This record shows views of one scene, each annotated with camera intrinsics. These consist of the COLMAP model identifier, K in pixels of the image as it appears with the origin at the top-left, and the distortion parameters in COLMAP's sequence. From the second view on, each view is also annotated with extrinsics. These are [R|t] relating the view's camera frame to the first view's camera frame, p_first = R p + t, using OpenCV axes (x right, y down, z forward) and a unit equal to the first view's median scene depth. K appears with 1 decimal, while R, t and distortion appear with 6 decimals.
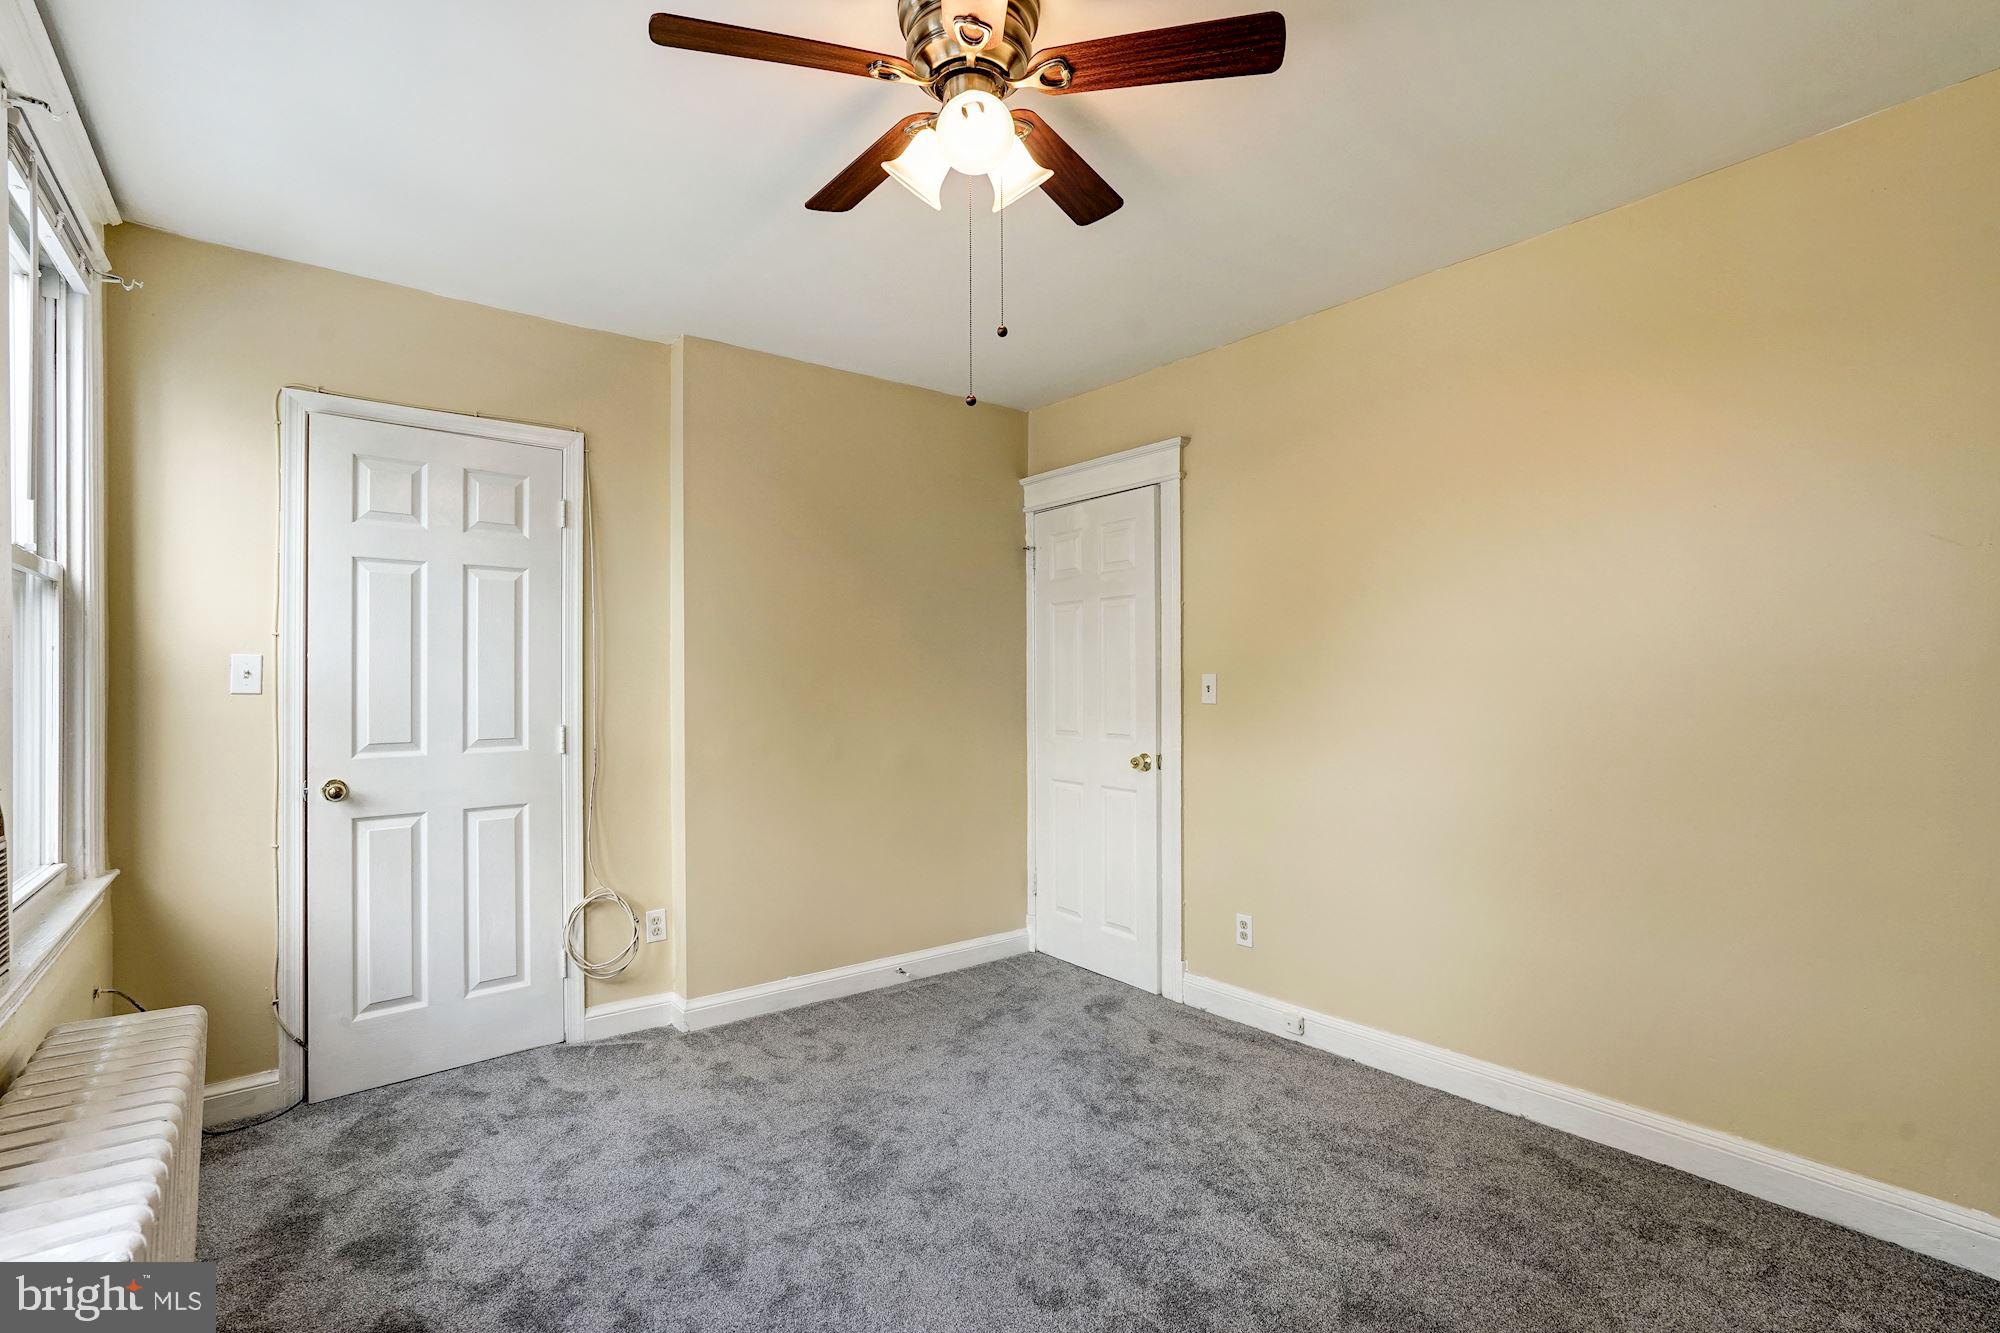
lens RADIAL K [[929.0, 0, 994.4], [0, 929.0, 678.1], [0, 0, 1]] dist [-0.060968, 0.022299]
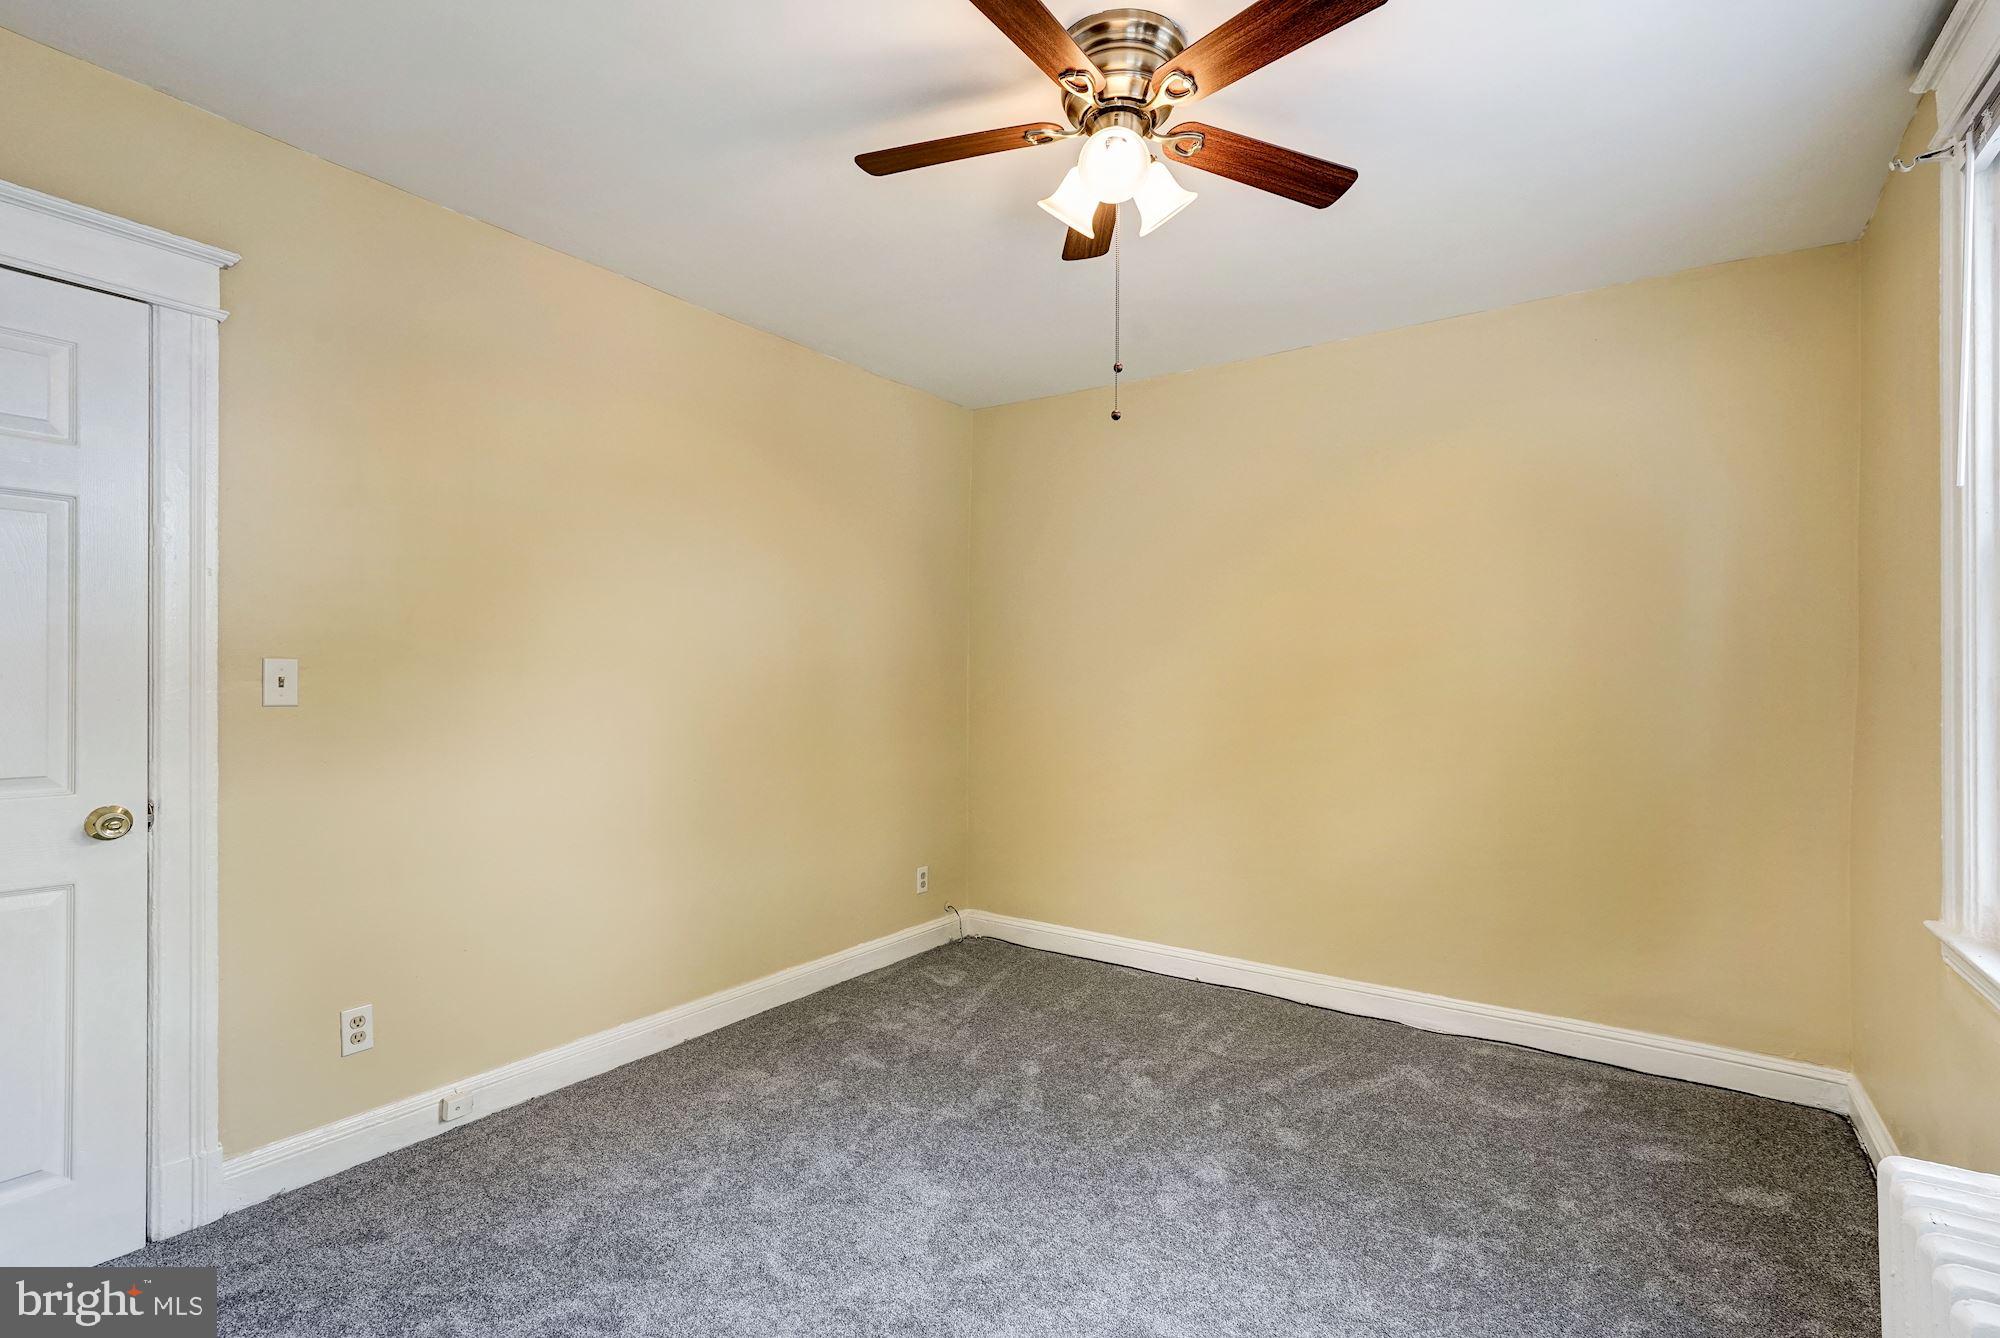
lens RADIAL K [[929.0, 0, 994.4], [0, 929.0, 680.6], [0, 0, 1]] dist [-0.060968, 0.022299]
pose [[-0.321593, 0.005690, 0.946861, -0.526575], [-0.006410, 0.999946, -0.008186, 0.012981], [-0.946856, -0.008702, -0.321540, 0.763587]]
